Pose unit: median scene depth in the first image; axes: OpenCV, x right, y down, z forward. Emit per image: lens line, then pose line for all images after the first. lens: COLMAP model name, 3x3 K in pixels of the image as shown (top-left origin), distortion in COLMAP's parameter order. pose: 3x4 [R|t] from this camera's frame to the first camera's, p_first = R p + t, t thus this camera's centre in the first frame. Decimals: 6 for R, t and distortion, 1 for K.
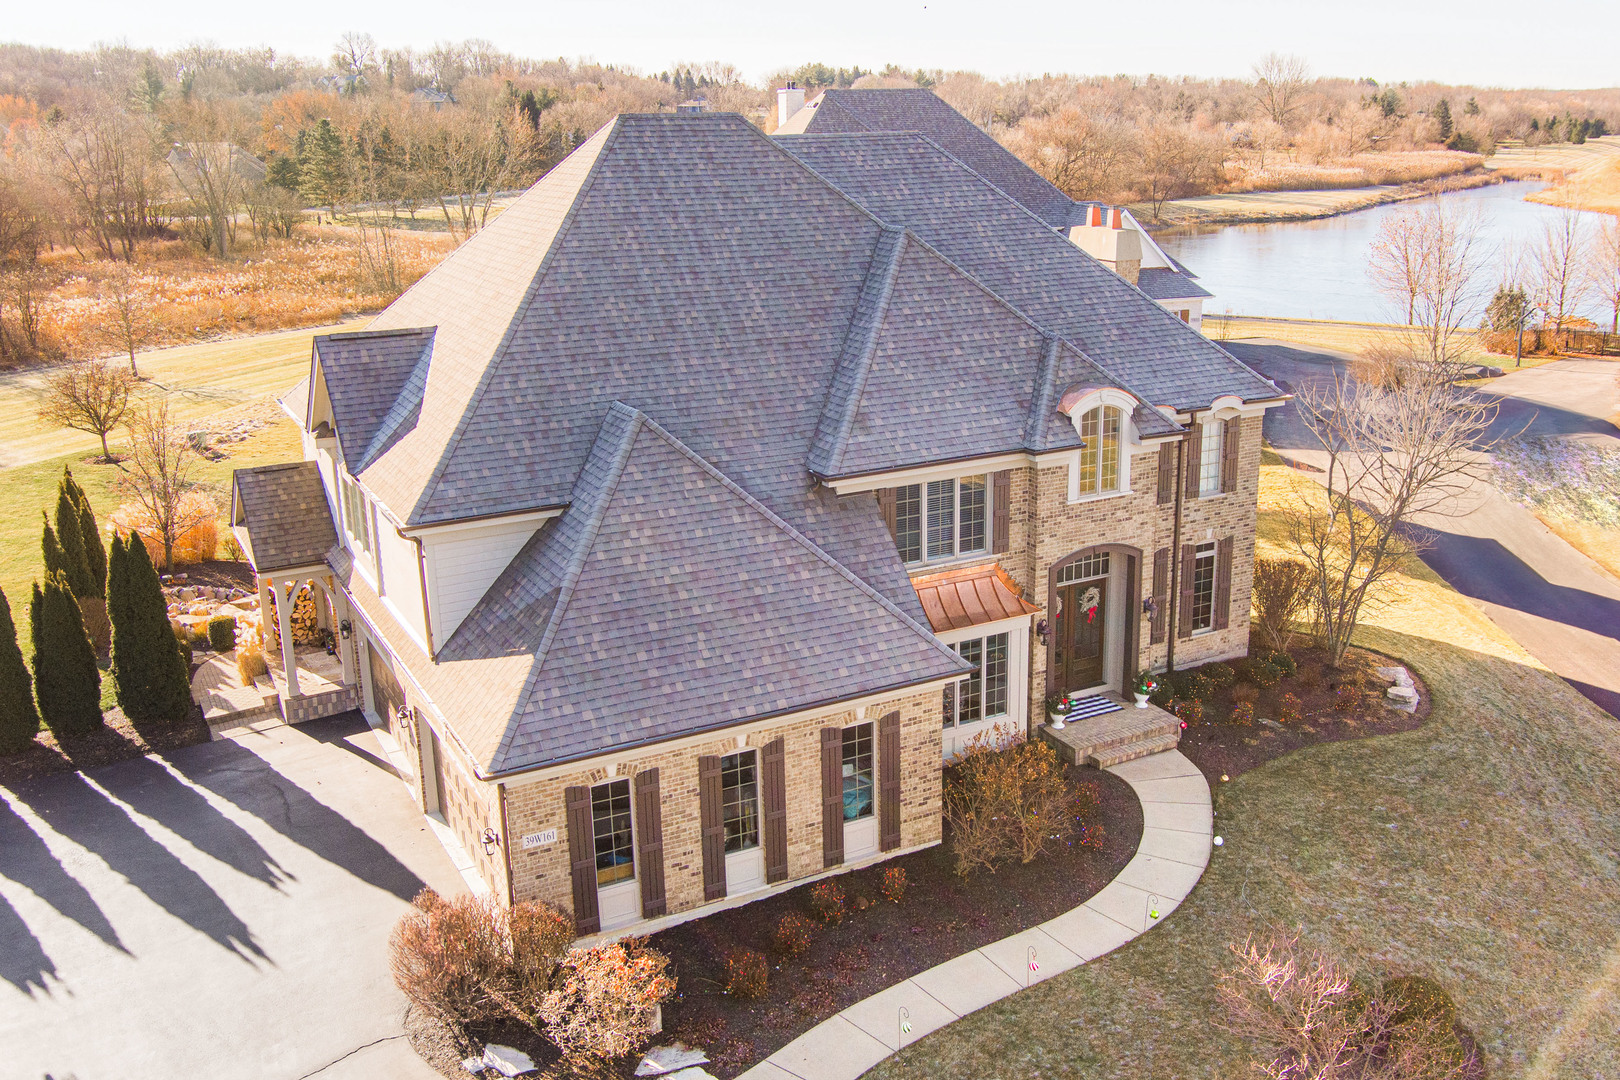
lens RADIAL K [[1487.7, 0, 810.0], [0, 1487.7, 540.0], [0, 0, 1]] dist [-0.026080, -0.008698]
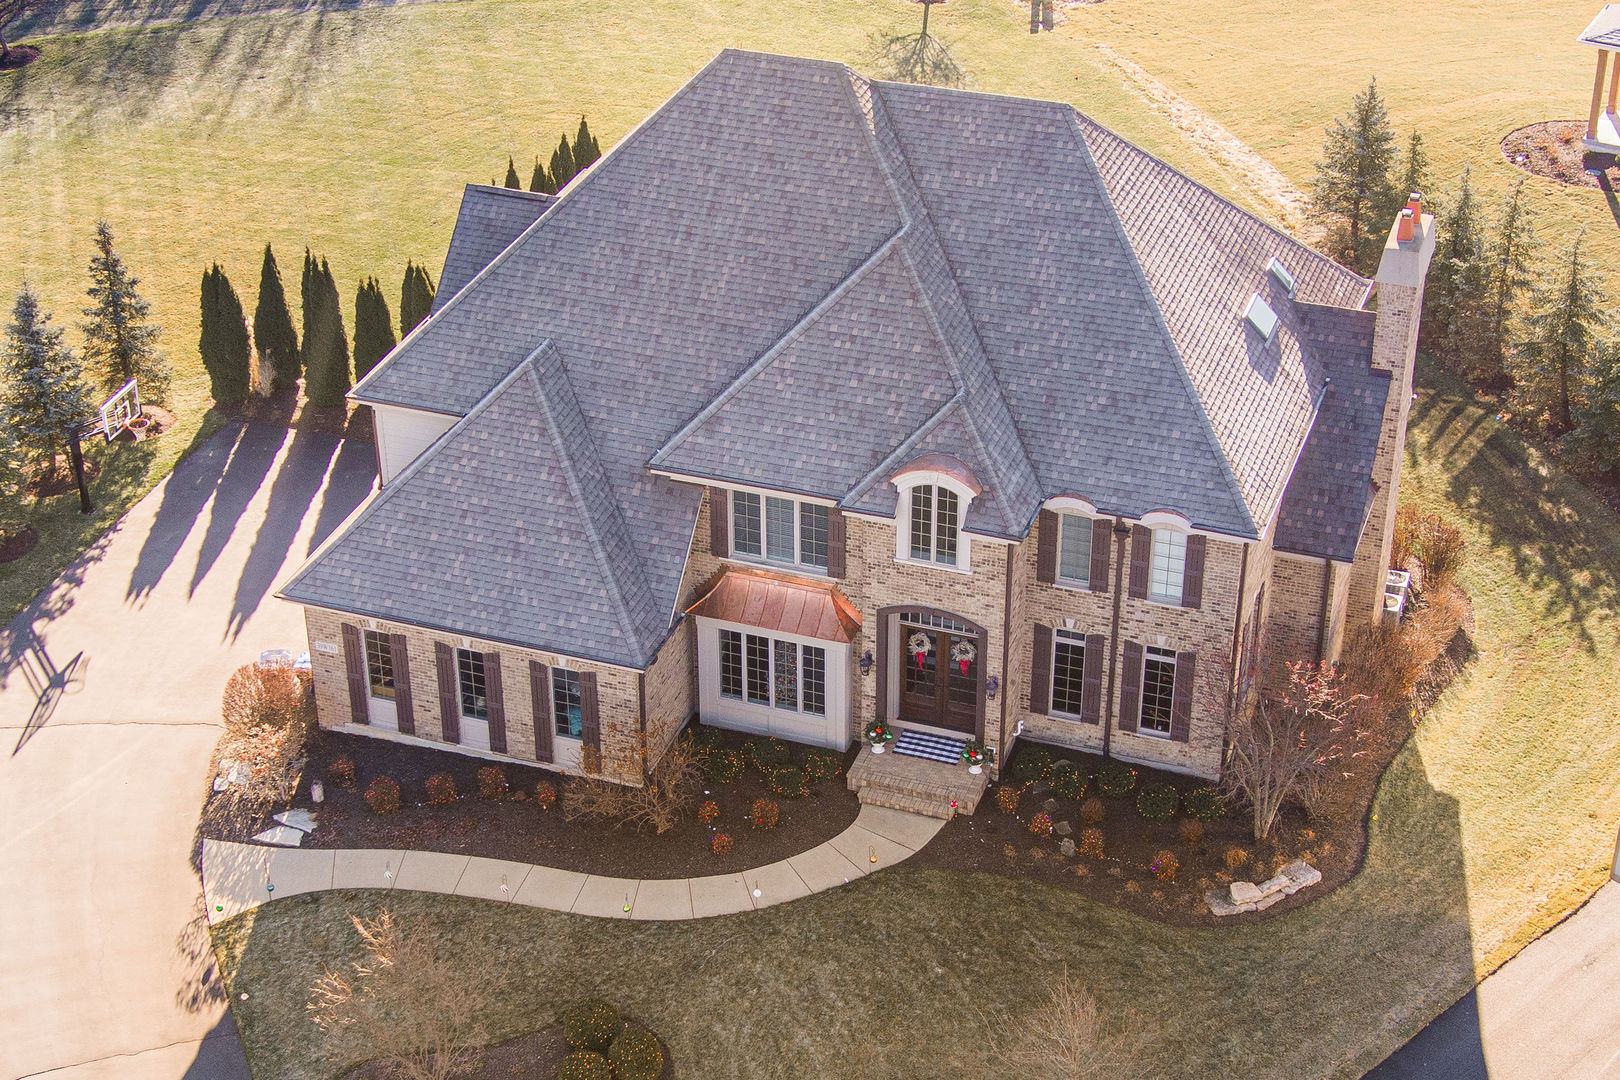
lens RADIAL K [[3008.6, 0, 810.0], [0, 3008.6, 540.0], [0, 0, 1]] dist [-0.037420, 0.034751]
pose [[0.641758, 0.395629, -0.656981, 1.492916], [-0.191799, 0.912238, 0.361988, -0.776658], [0.742536, -0.106301, 0.661317, -0.412976]]
